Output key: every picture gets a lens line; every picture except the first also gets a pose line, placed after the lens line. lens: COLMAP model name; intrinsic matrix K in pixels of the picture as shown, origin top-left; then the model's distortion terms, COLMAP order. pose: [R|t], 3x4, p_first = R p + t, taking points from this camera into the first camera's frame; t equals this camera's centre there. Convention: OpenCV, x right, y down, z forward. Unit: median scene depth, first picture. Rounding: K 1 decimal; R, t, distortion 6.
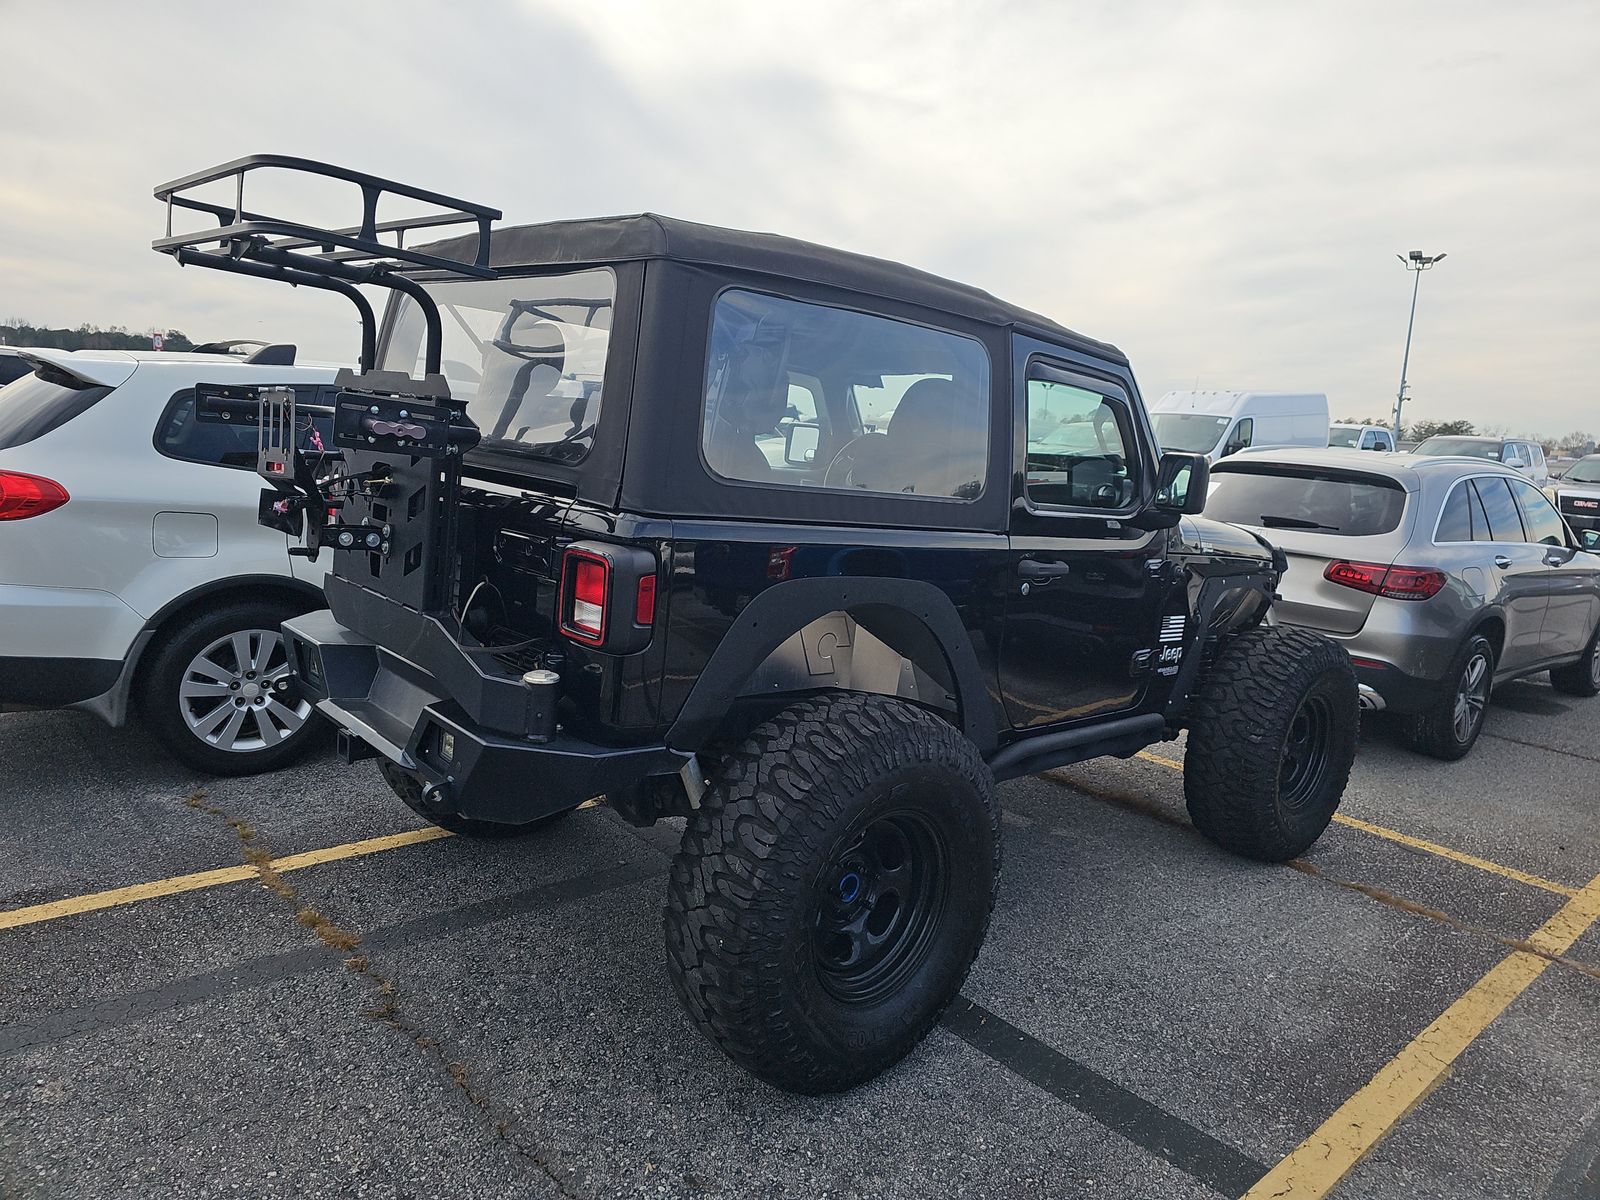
lens RADIAL K [[1052.9, 0, 804.1], [0, 1052.9, 605.8], [0, 0, 1]] dist [0.057163, -0.028743]
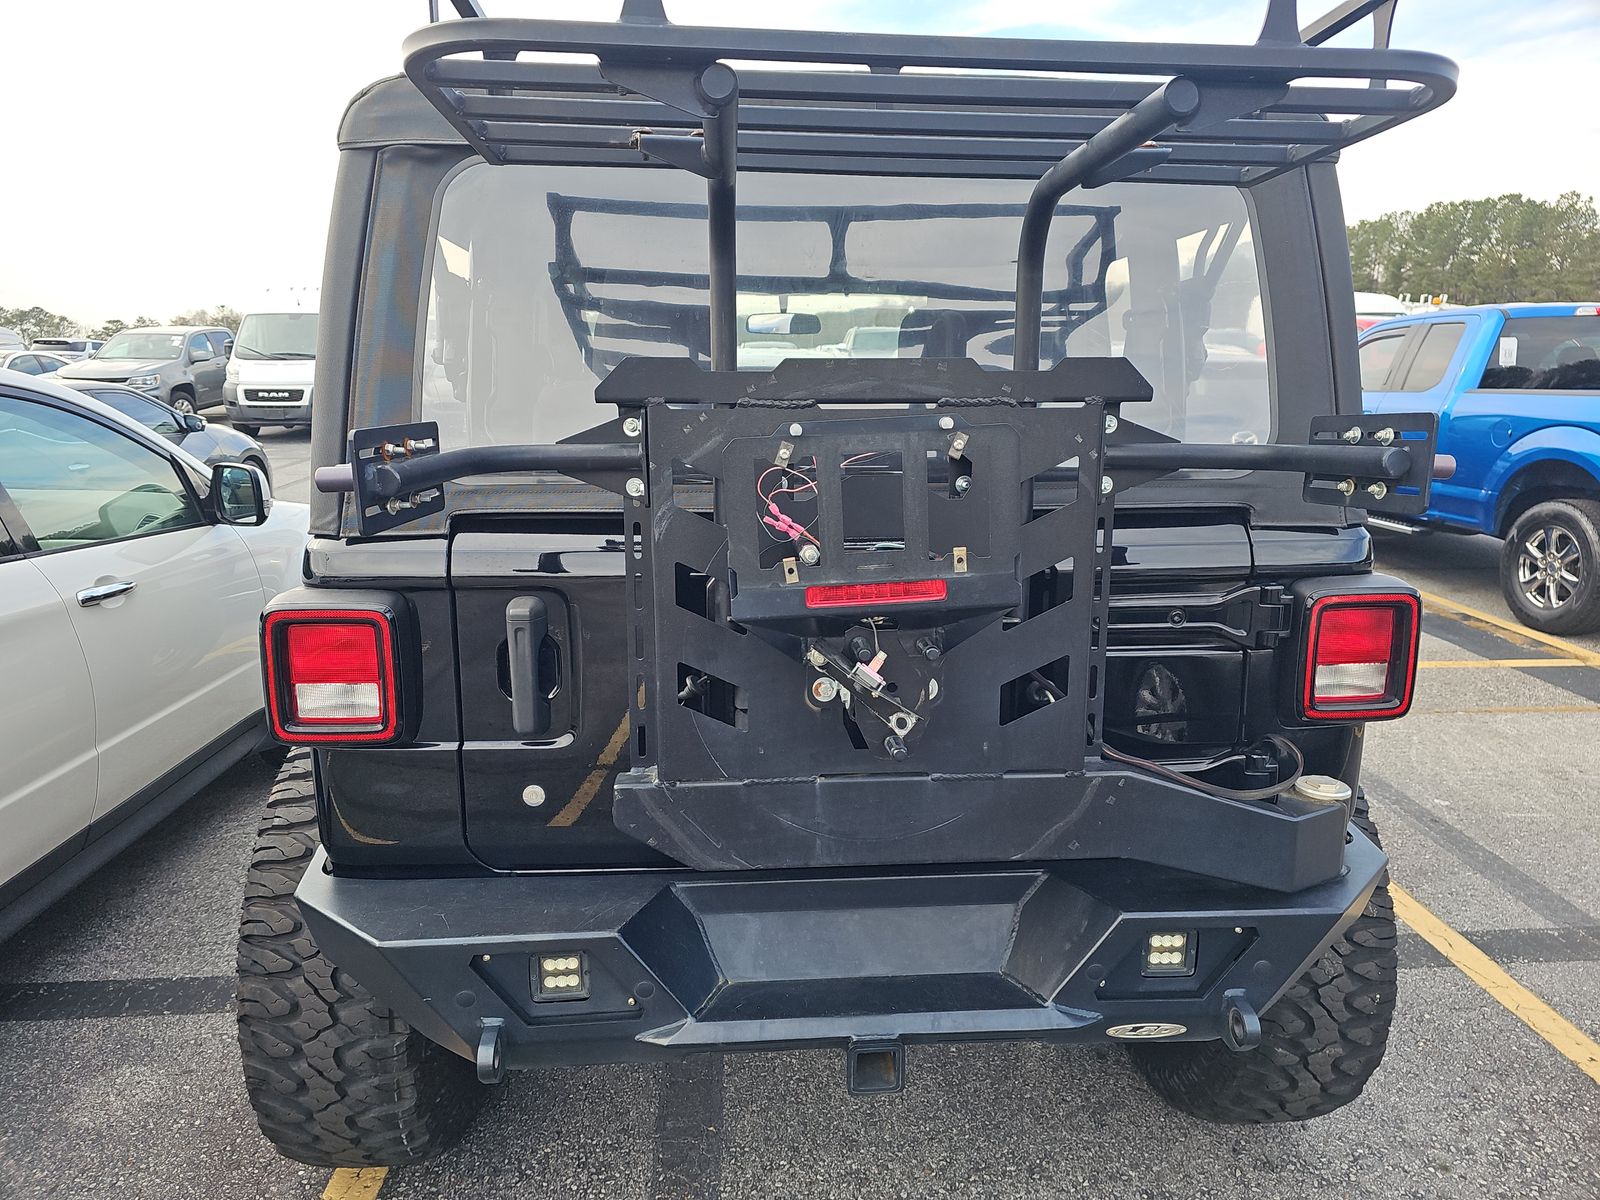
lens RADIAL K [[1058.3, 0, 801.4], [0, 1058.3, 617.6], [0, 0, 1]] dist [0.020139, -0.003507]
pose [[0.615365, -0.265134, 0.742314, -0.690958], [0.181382, 0.964091, 0.193984, -0.172691], [-0.767090, 0.015271, 0.641358, 0.596440]]
